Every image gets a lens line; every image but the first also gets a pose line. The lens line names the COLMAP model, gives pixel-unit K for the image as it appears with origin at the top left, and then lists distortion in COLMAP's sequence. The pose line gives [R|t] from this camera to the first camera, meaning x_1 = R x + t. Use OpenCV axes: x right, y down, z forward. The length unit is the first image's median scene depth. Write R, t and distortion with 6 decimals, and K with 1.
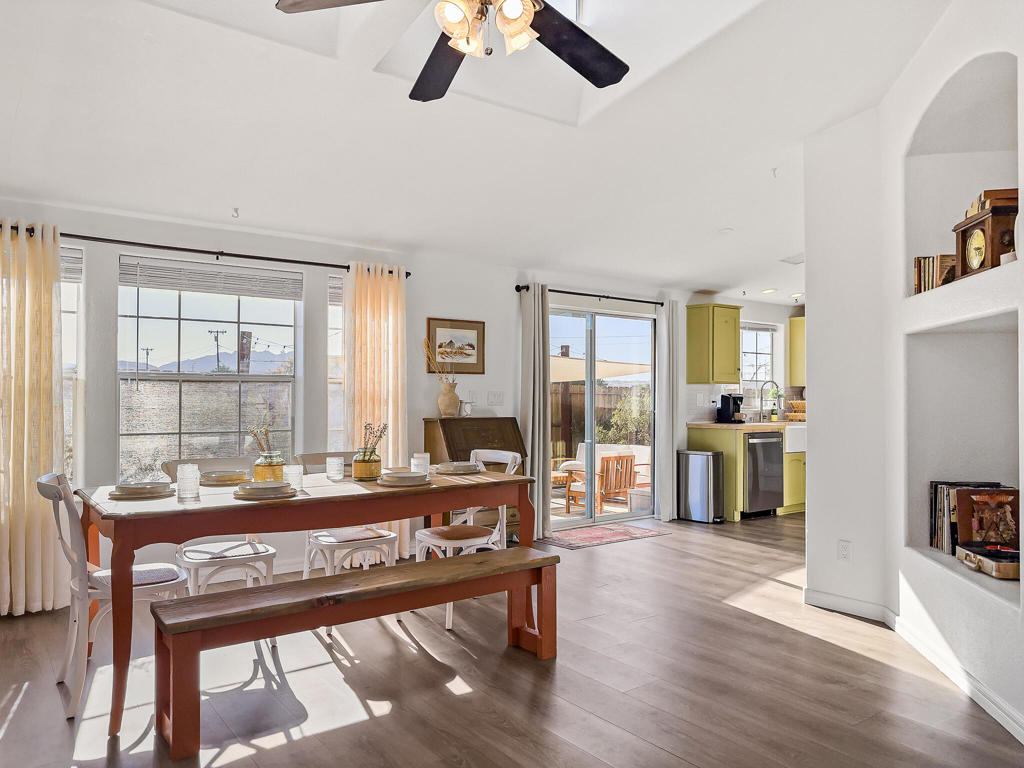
lens RADIAL K [[728.3, 0, 514.7], [0, 728.3, 393.6], [0, 0, 1]] dist [0.003937, -0.006416]
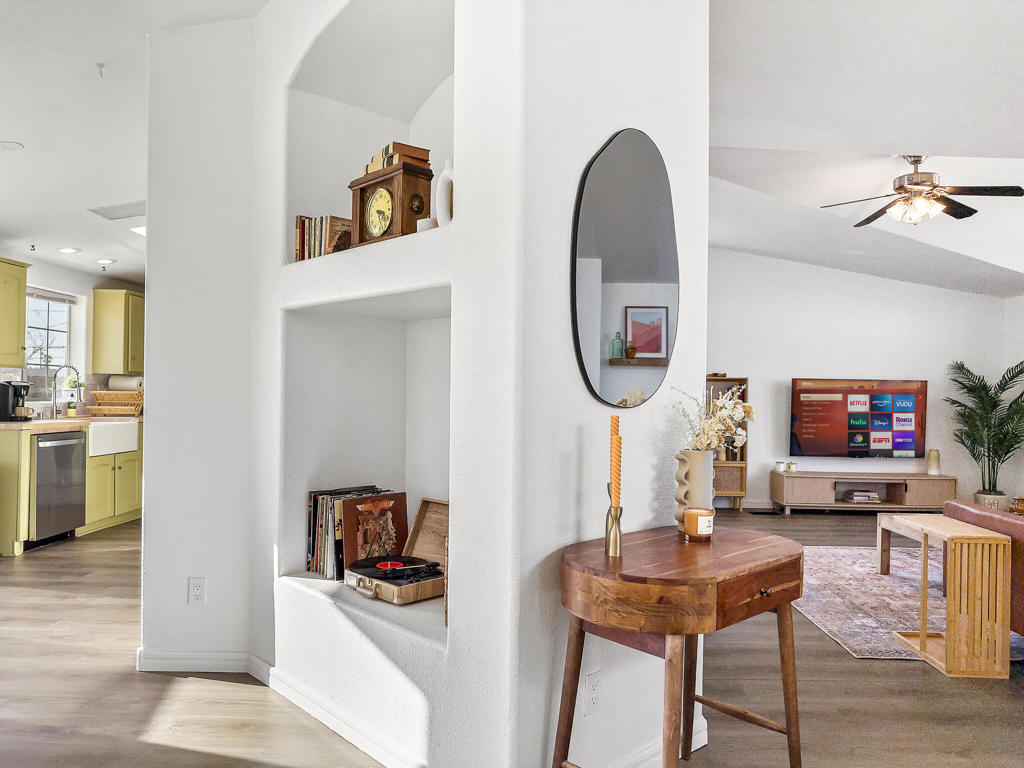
lens RADIAL K [[728.3, 0, 512.6], [0, 728.3, 383.6], [0, 0, 1]] dist [0.003937, -0.006416]
pose [[0.616271, 0.013534, 0.787418, 0.064142], [-0.013663, 0.999886, -0.006492, 0.000825], [-0.787416, -0.006757, 0.616385, 0.315819]]
